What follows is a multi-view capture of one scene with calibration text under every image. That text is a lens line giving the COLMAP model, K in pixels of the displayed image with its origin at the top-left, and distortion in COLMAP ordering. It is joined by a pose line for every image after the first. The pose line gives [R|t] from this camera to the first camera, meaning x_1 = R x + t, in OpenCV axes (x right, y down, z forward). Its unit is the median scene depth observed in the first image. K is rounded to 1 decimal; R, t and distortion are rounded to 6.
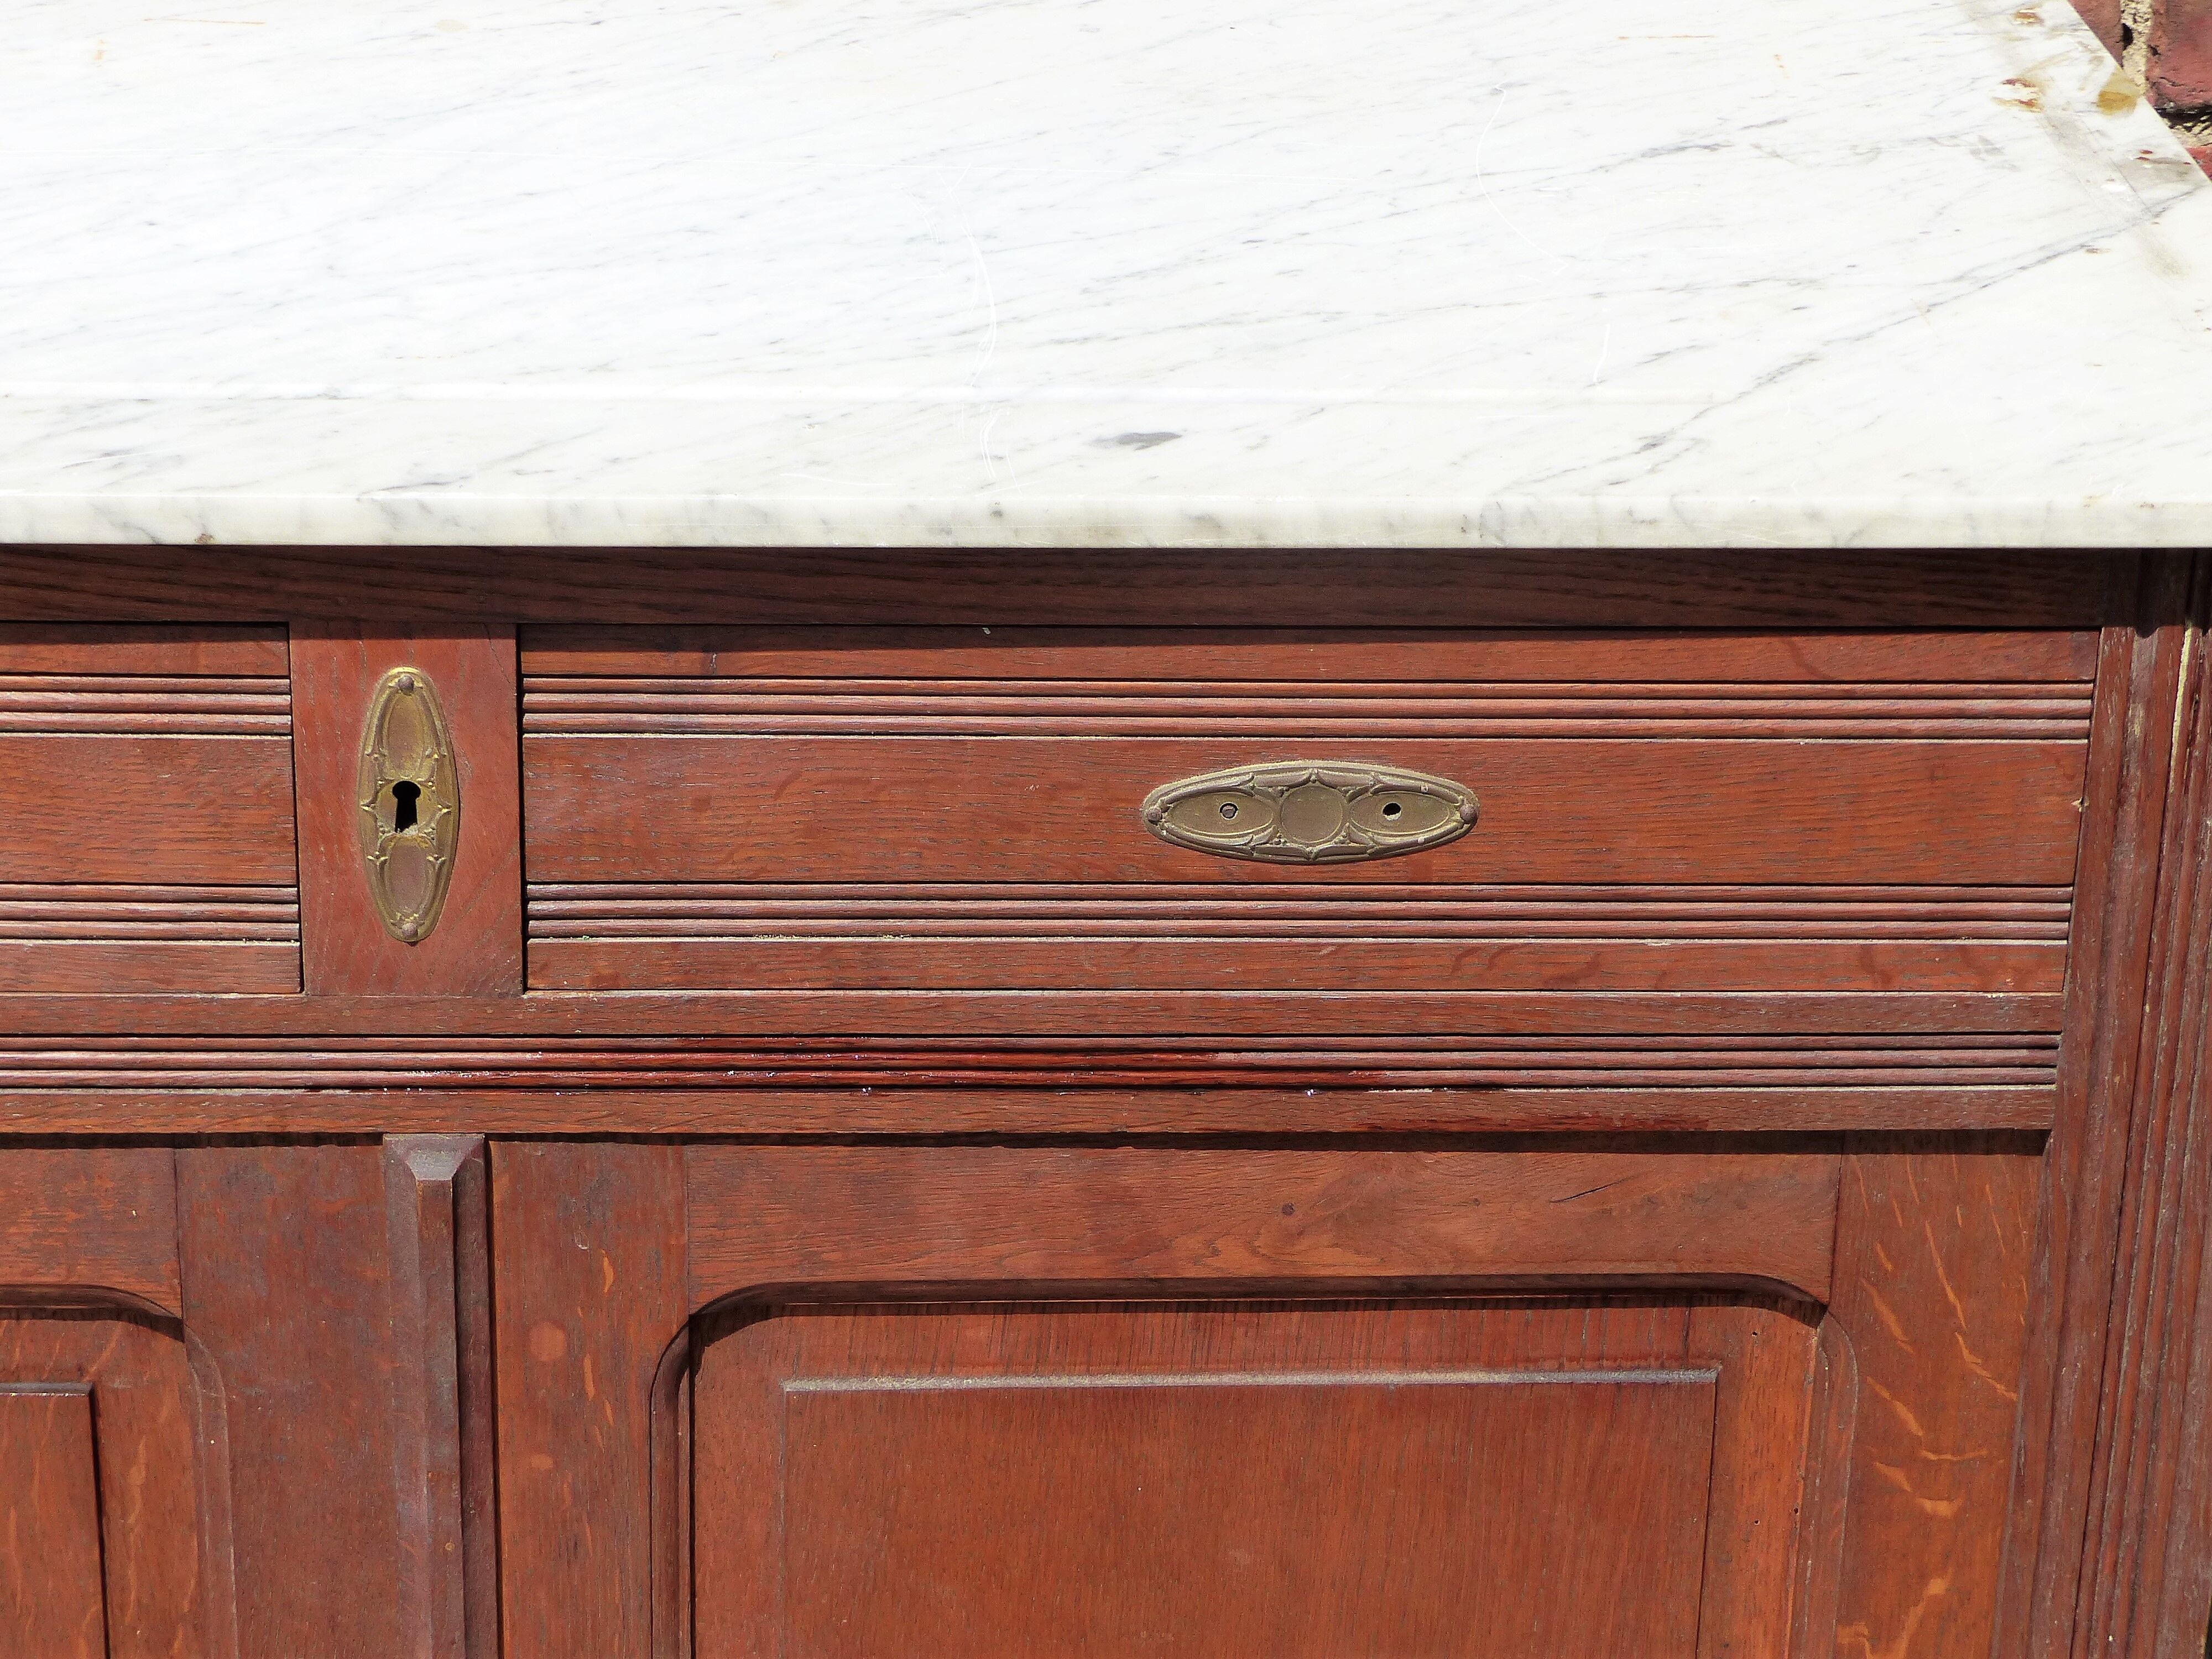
lens RADIAL K [[5320.1, 0, 1127.5], [0, 5320.1, 816.6], [0, 0, 1]] dist [-0.004146, 0.000000]
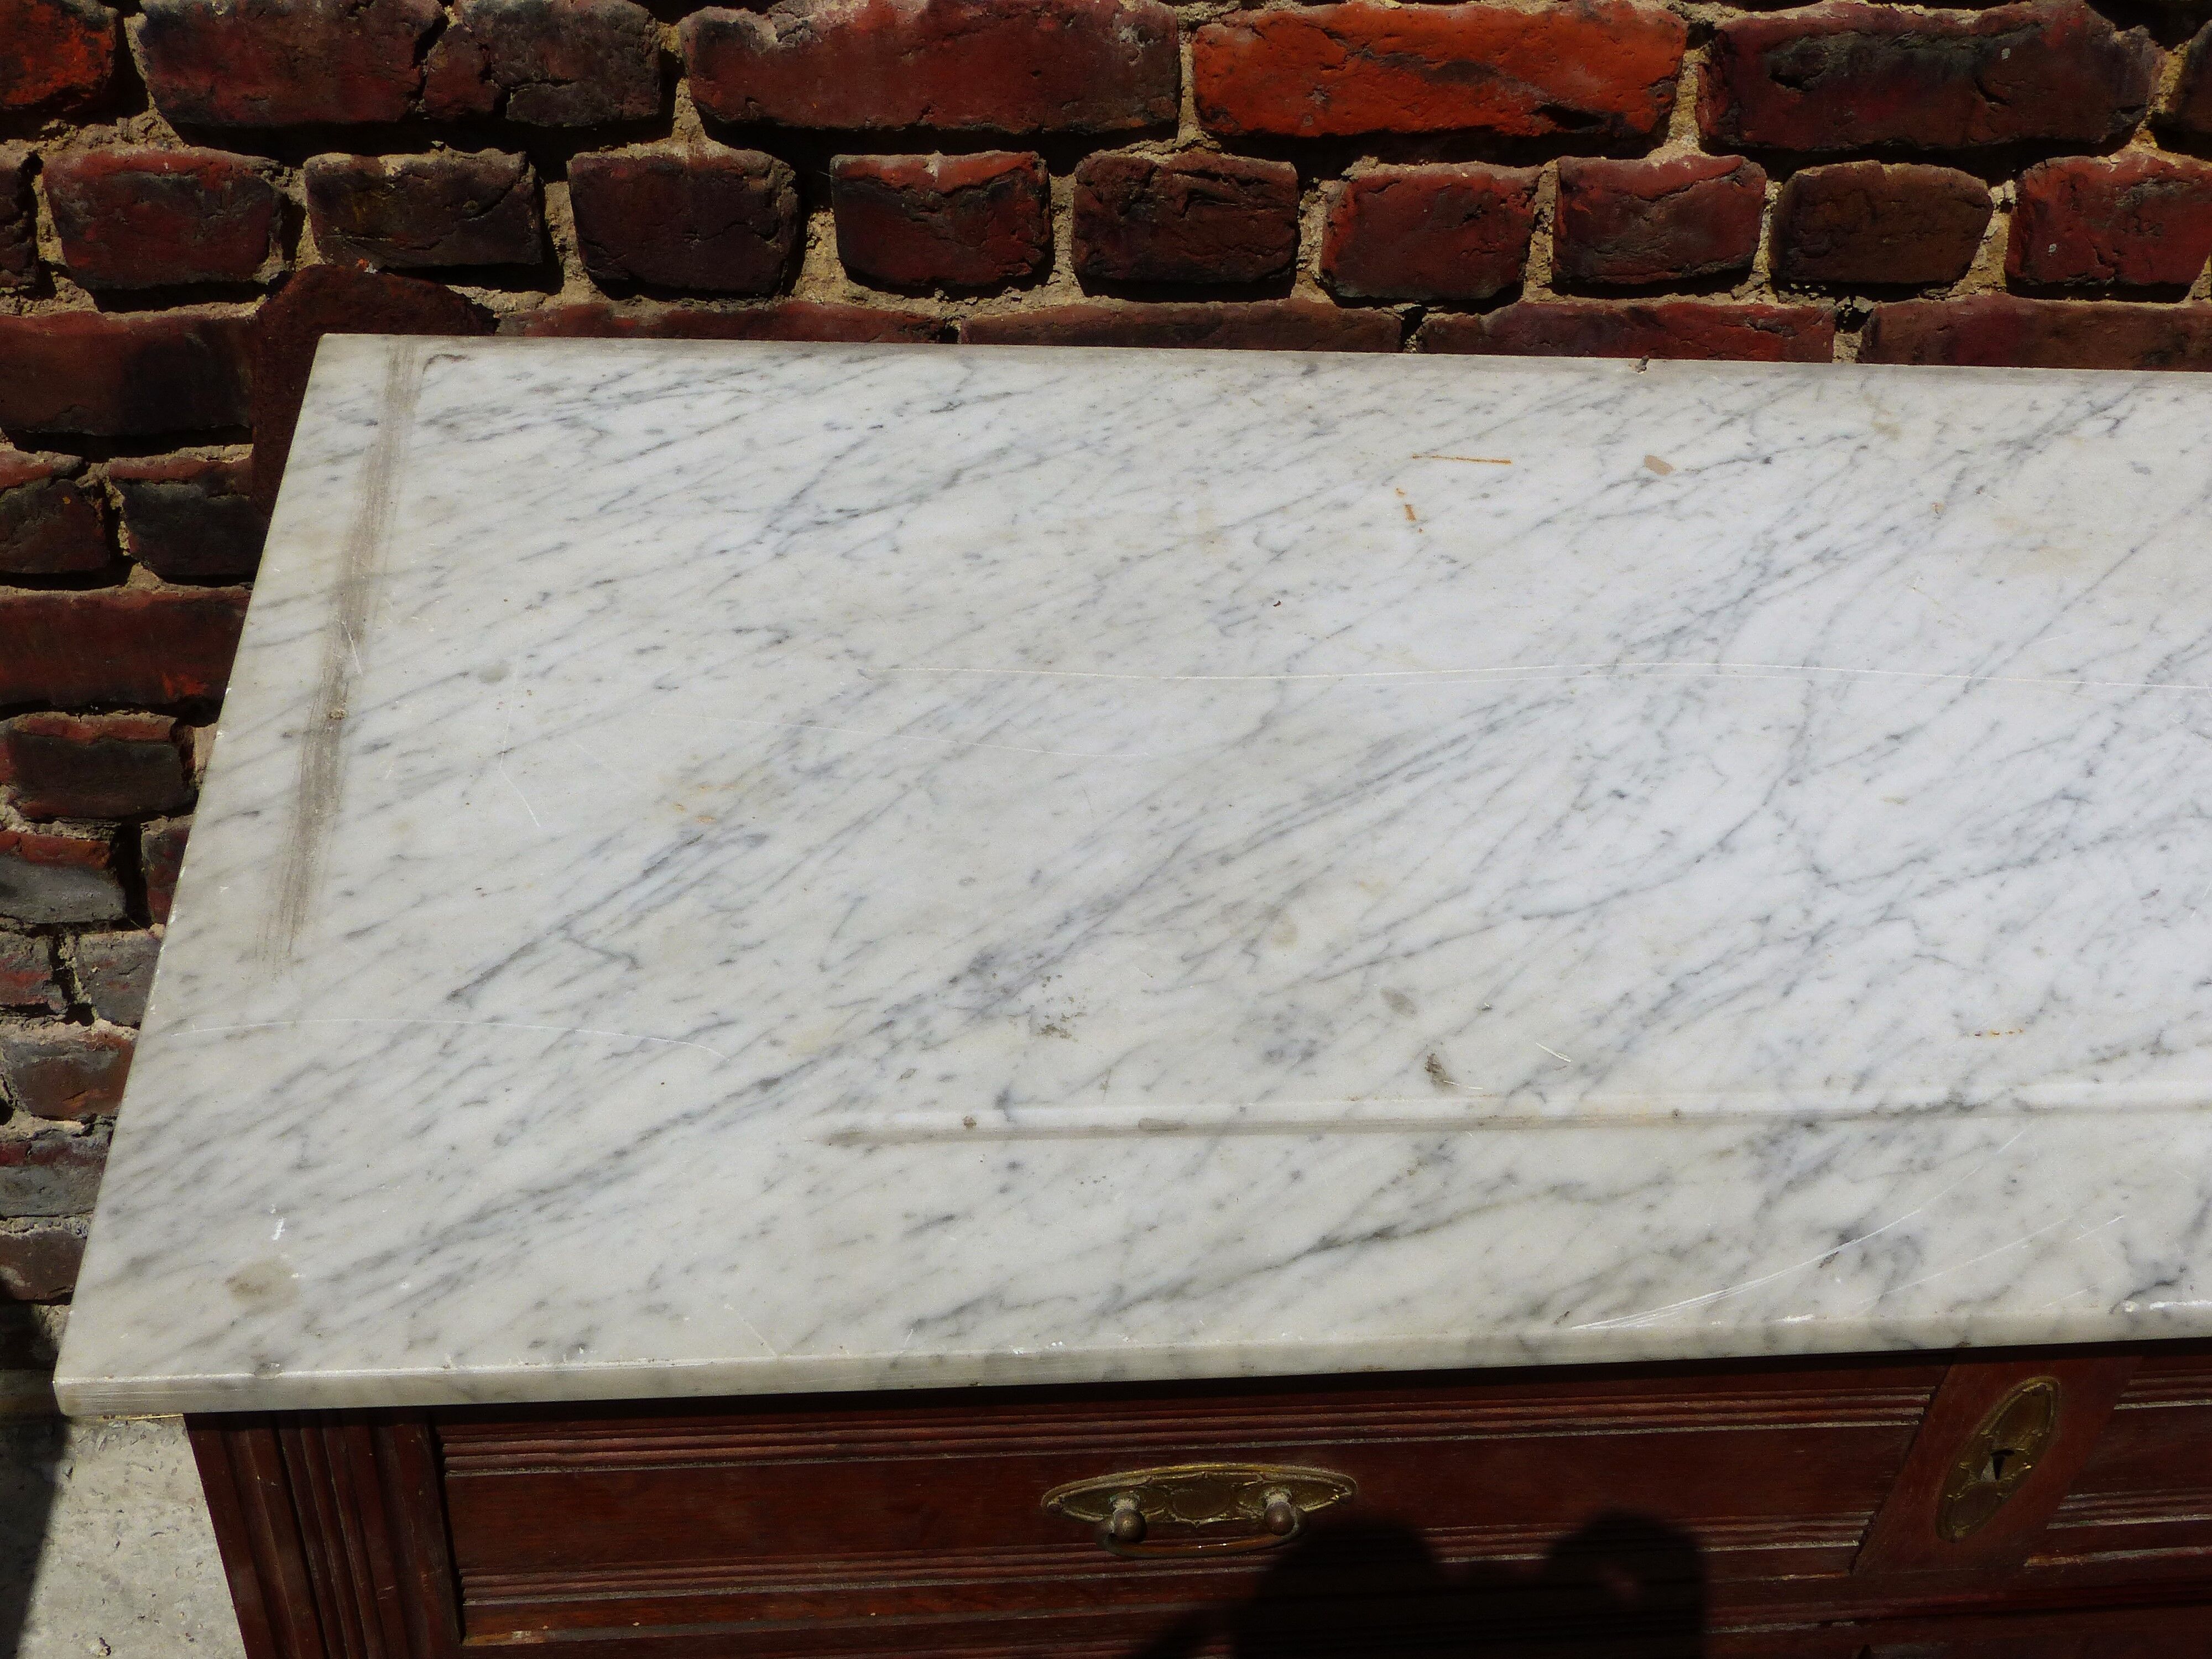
lens RADIAL K [[2428.1, 0, 1087.1], [0, 2428.1, 844.2], [0, 0, 1]] dist [-0.018790, 0.000000]
pose [[0.997045, 0.010249, 0.076128, -0.355217], [-0.030397, 0.962801, 0.268496, -0.250068], [-0.070544, -0.270017, 0.960268, 0.541535]]
